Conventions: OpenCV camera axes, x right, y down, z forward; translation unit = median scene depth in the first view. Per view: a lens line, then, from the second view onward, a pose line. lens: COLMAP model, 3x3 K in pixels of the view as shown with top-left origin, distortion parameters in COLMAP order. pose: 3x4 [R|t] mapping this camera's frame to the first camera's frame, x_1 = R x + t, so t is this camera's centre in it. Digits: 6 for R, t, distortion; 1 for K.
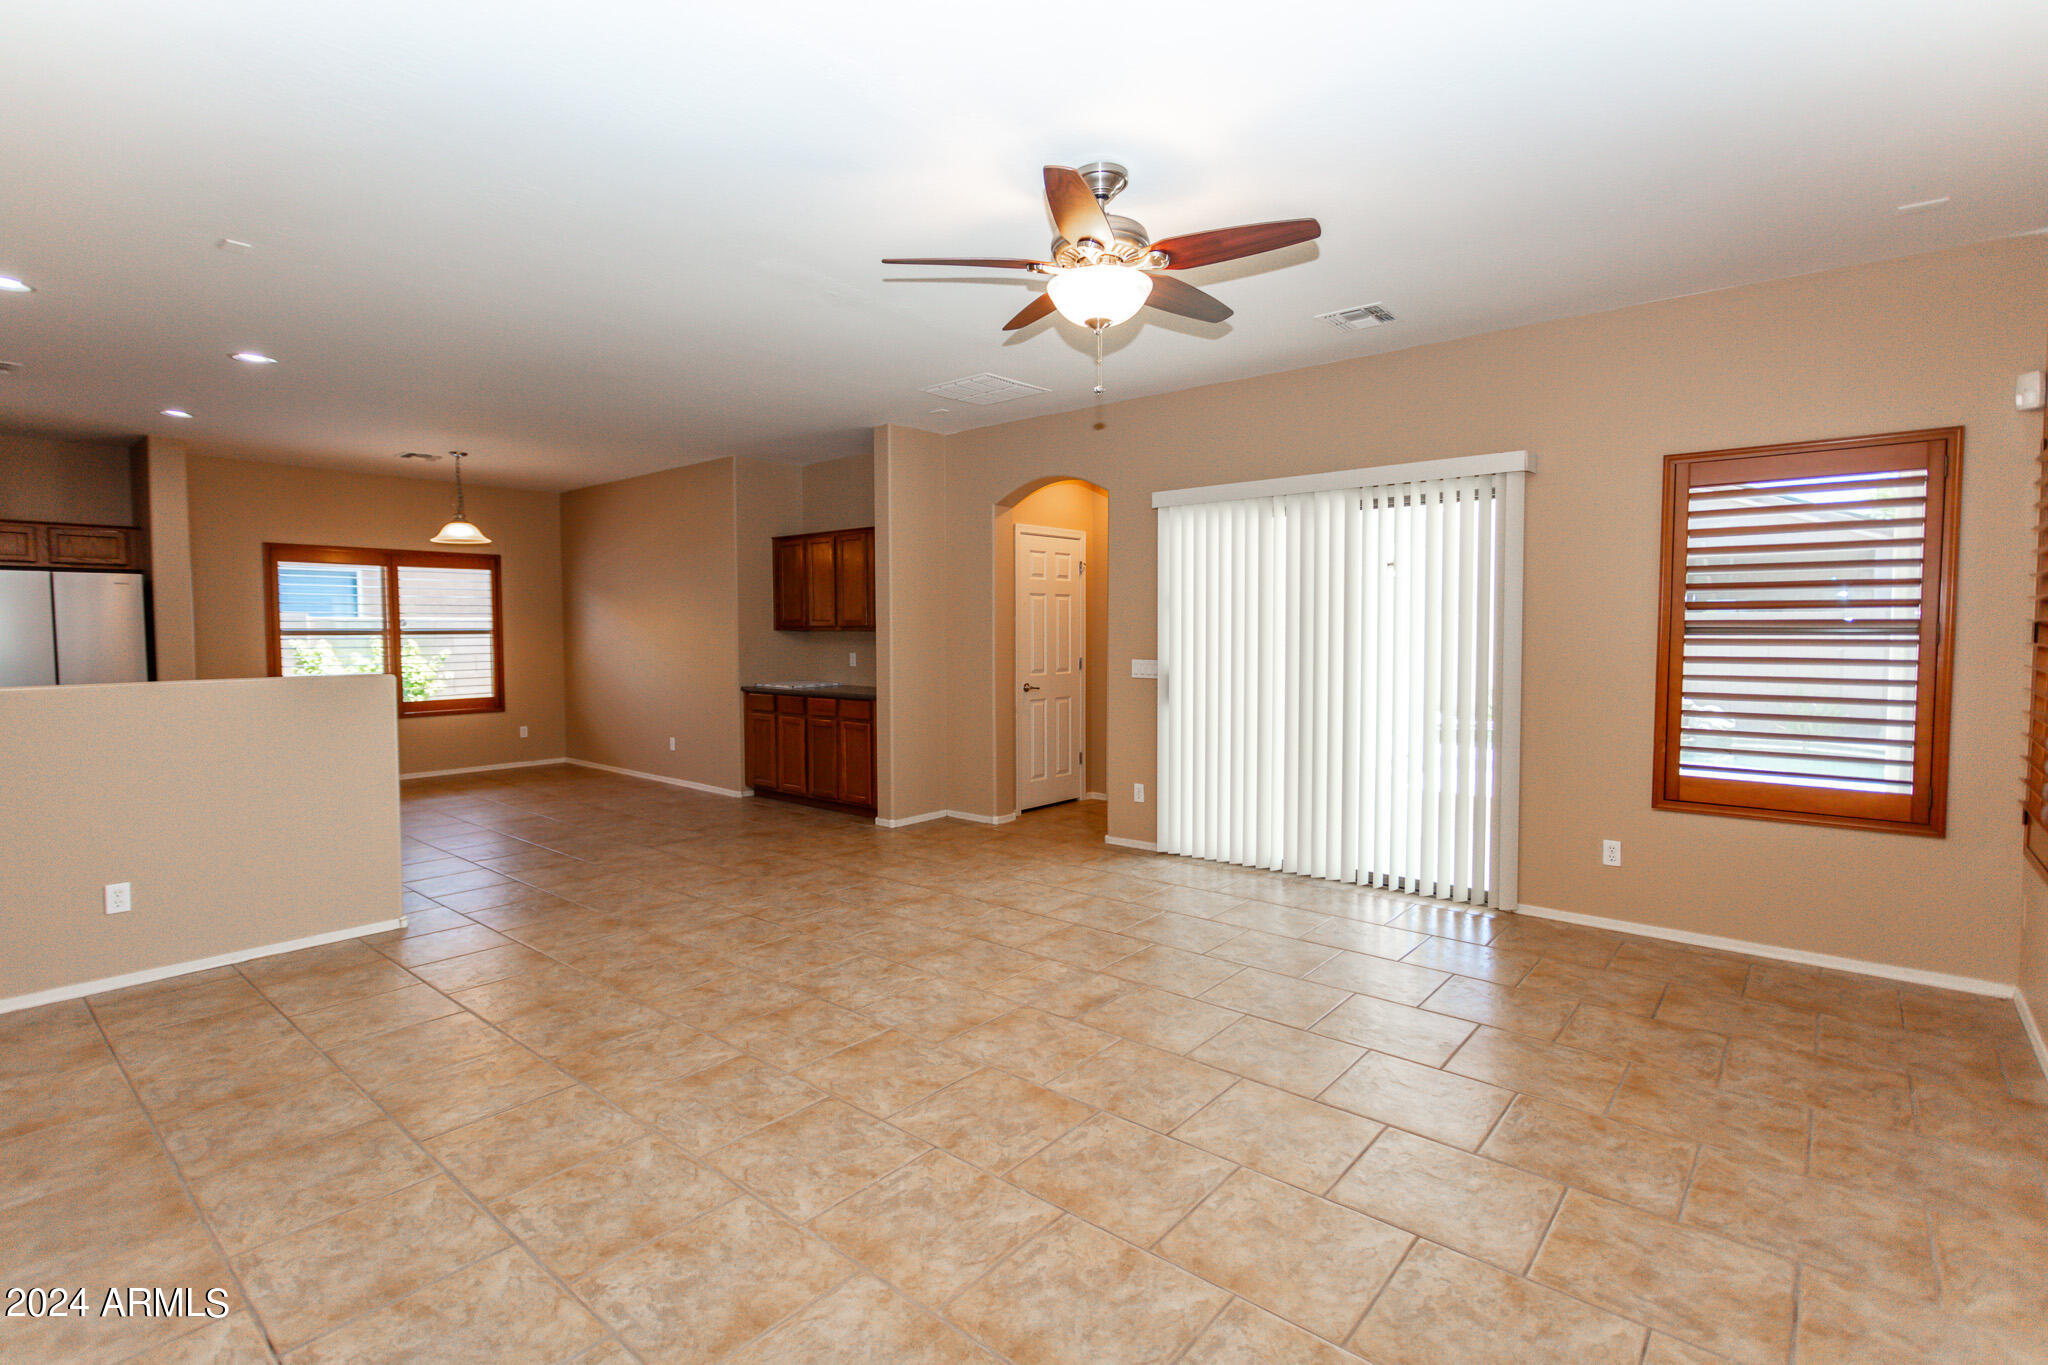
lens RADIAL K [[968.1, 0, 1022.1], [0, 968.1, 679.8], [0, 0, 1]] dist [0.001979, 0.002172]
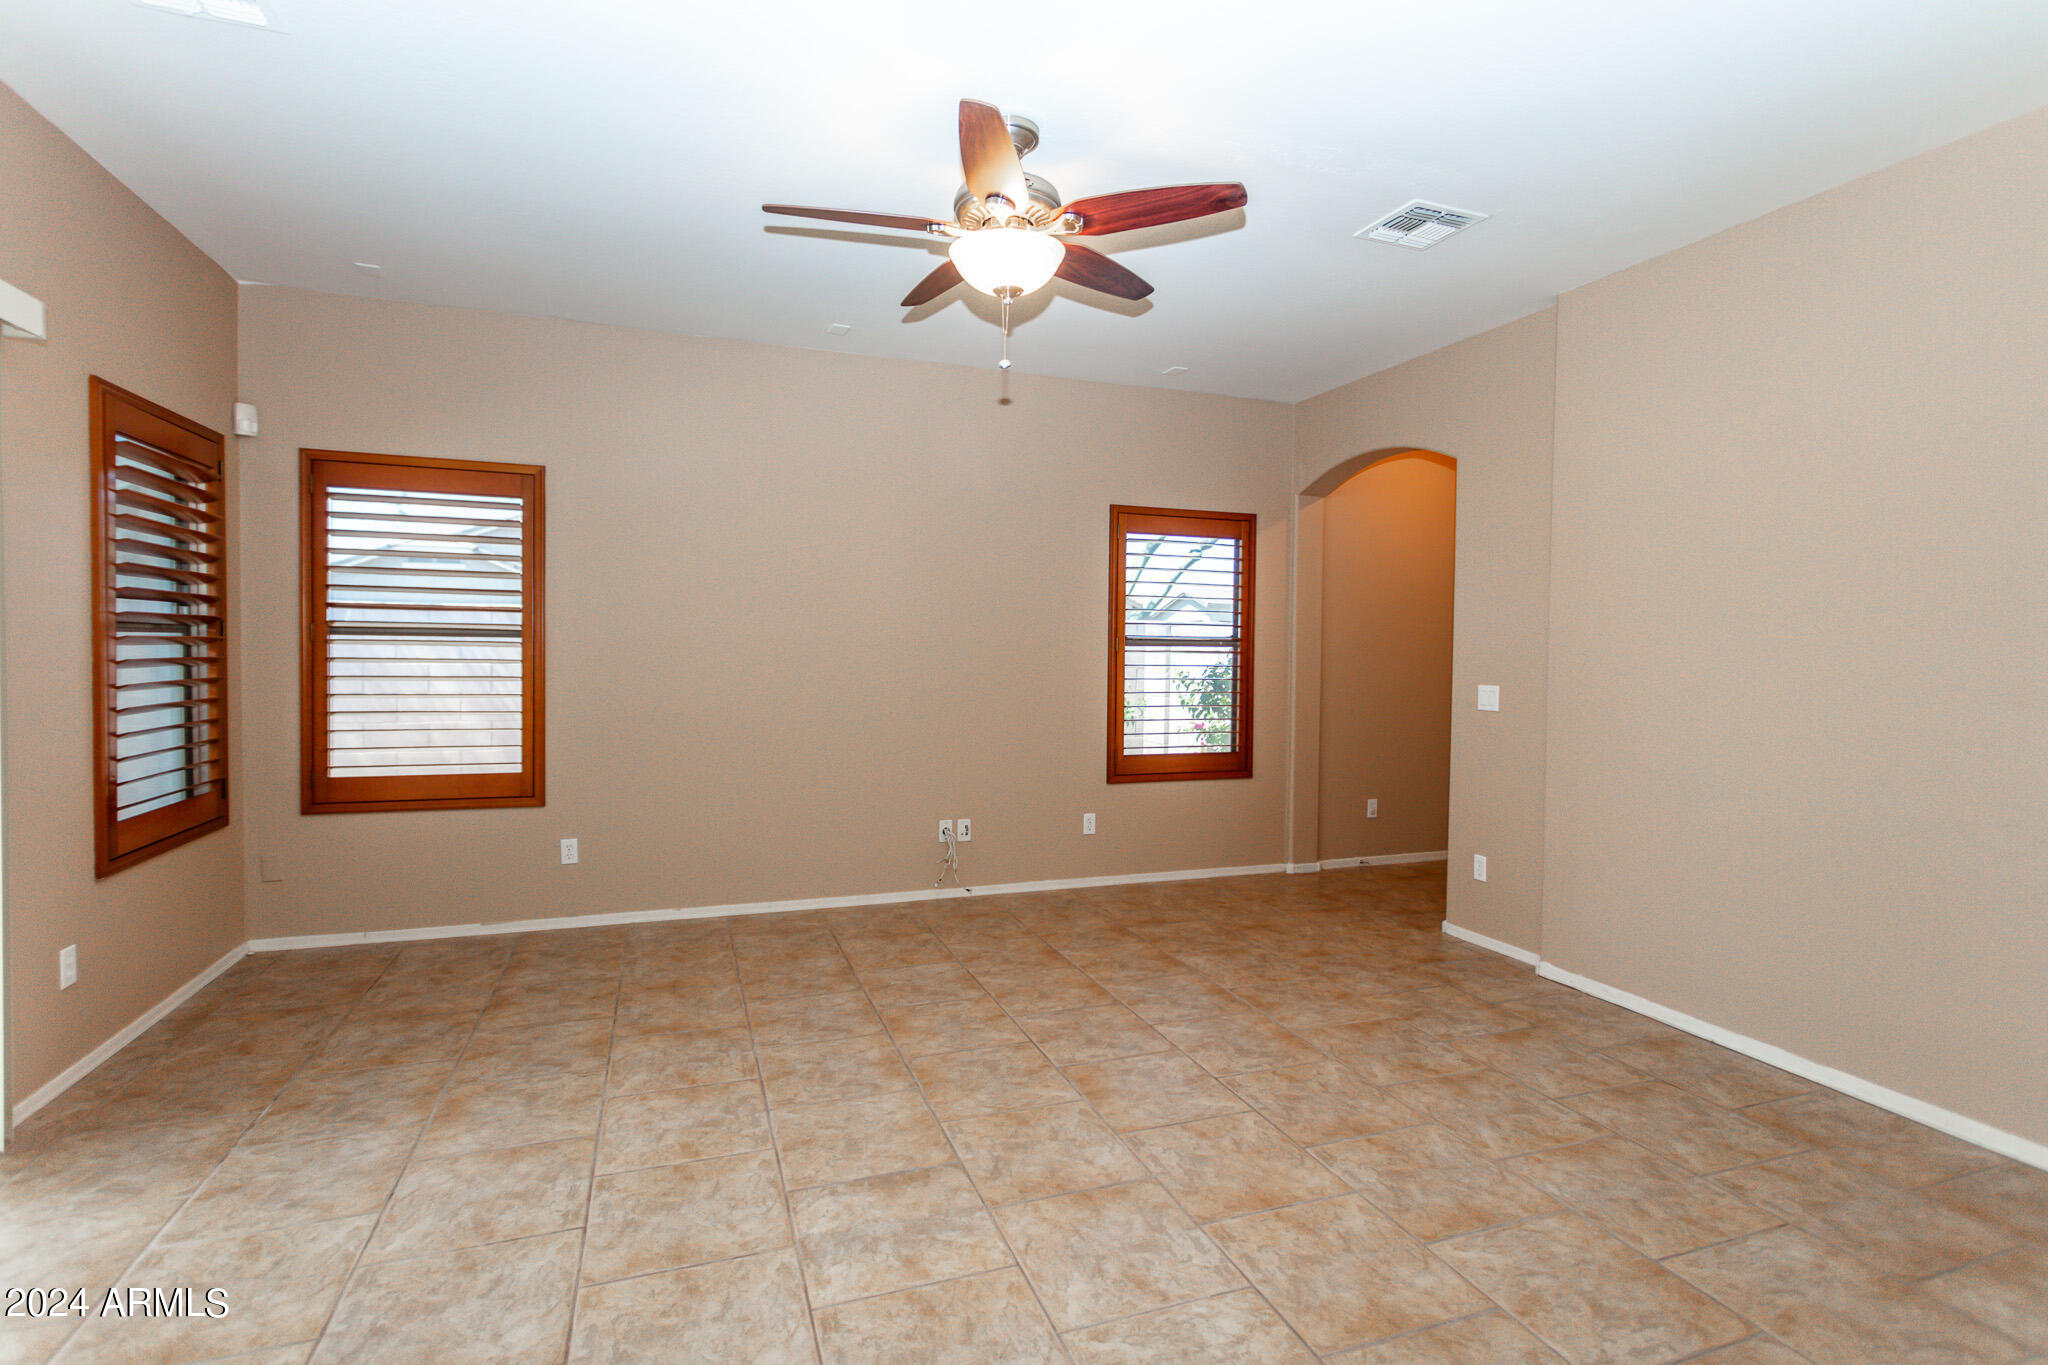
lens RADIAL K [[968.1, 0, 1022.1], [0, 968.1, 679.8], [0, 0, 1]] dist [0.001979, 0.002172]
pose [[-0.869028, -0.024369, 0.494163, -0.363633], [0.017776, 0.996604, 0.080406, -0.074006], [-0.494444, 0.078659, -0.865643, 1.686367]]
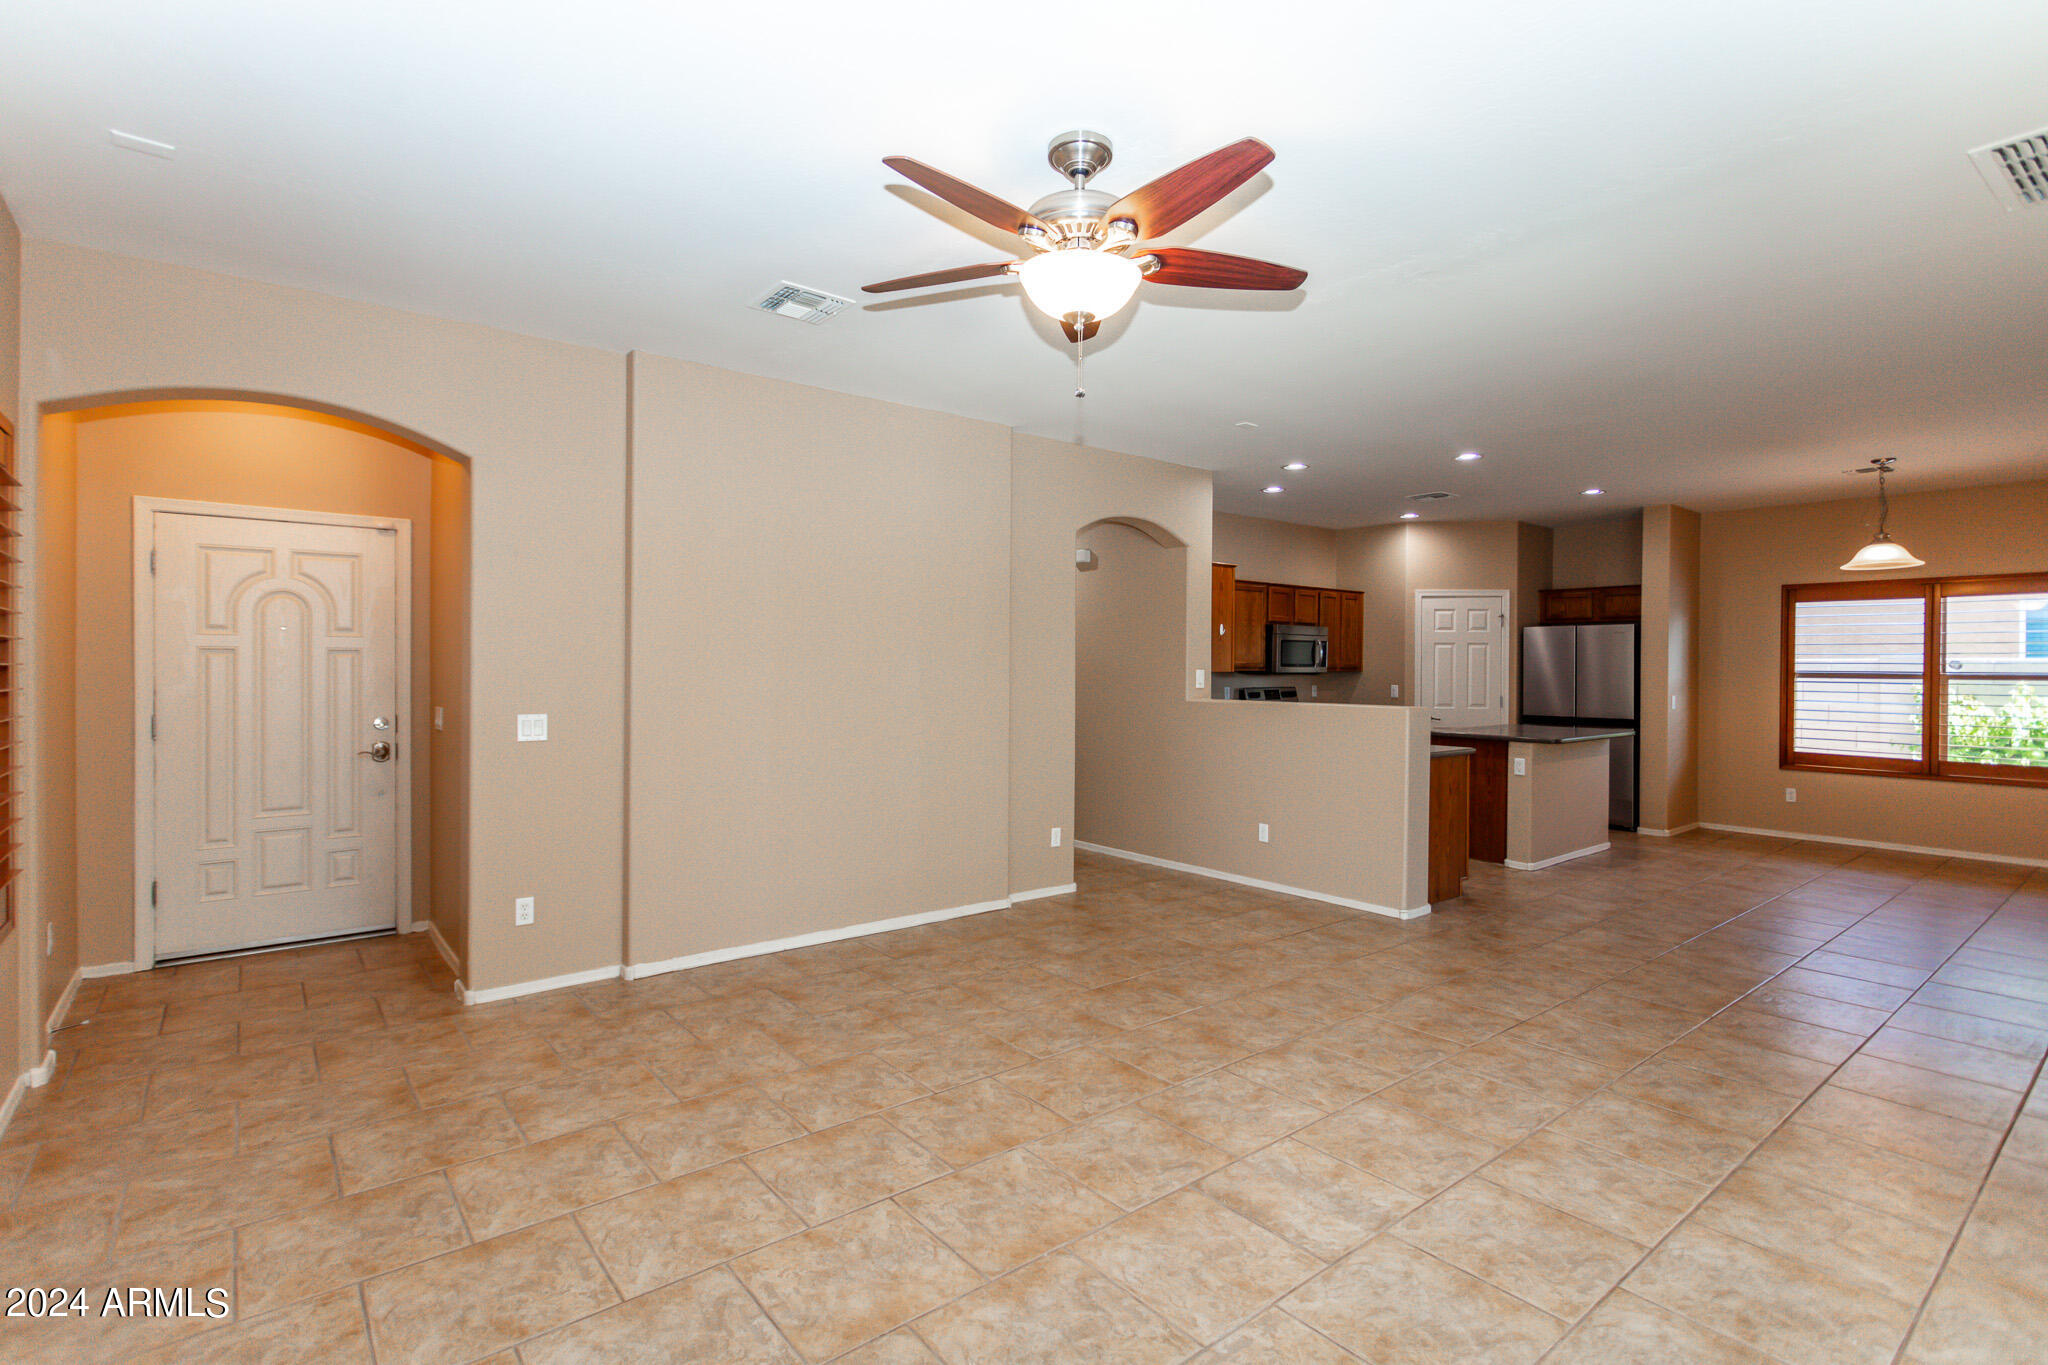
lens RADIAL K [[968.1, 0, 1022.1], [0, 968.1, 679.8], [0, 0, 1]] dist [0.001979, 0.002172]
pose [[-0.191330, 0.015738, -0.981400, 0.875625], [-0.058014, 0.997942, 0.027313, -0.063153], [0.979810, 0.062161, -0.190023, 1.057167]]
